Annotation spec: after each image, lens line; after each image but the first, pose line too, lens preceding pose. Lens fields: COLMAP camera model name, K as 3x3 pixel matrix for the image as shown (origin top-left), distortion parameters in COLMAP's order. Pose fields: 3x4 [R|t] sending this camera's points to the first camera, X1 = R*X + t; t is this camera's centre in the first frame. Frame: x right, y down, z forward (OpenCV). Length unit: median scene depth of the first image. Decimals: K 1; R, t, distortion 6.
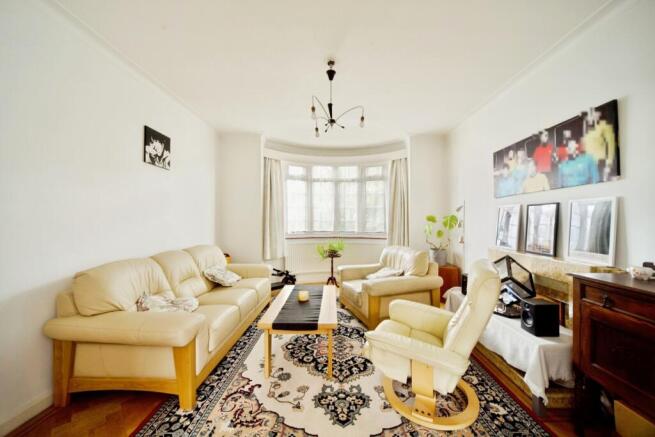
lens RADIAL K [[247.1, 0, 339.6], [0, 247.1, 221.4], [0, 0, 1]] dist [-0.011684, -0.000010]
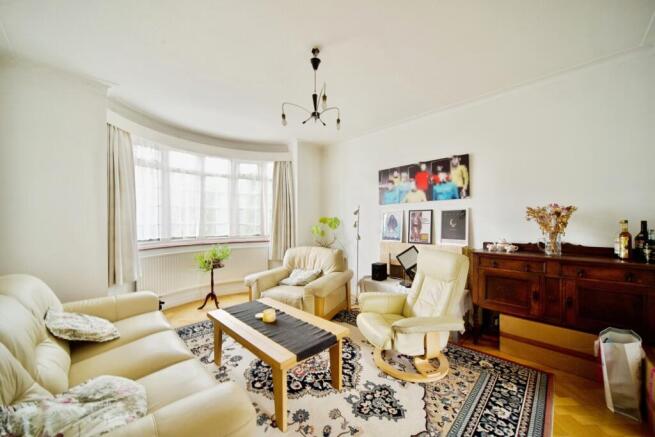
lens RADIAL K [[241.9, 0, 327.6], [0, 241.9, 223.1], [0, 0, 1]] dist [-0.013845, 0.000007]
pose [[0.712608, -0.012836, 0.701445, -0.612906], [0.011859, 0.999910, 0.006250, -0.007512], [-0.701462, 0.003864, 0.712696, 0.322017]]
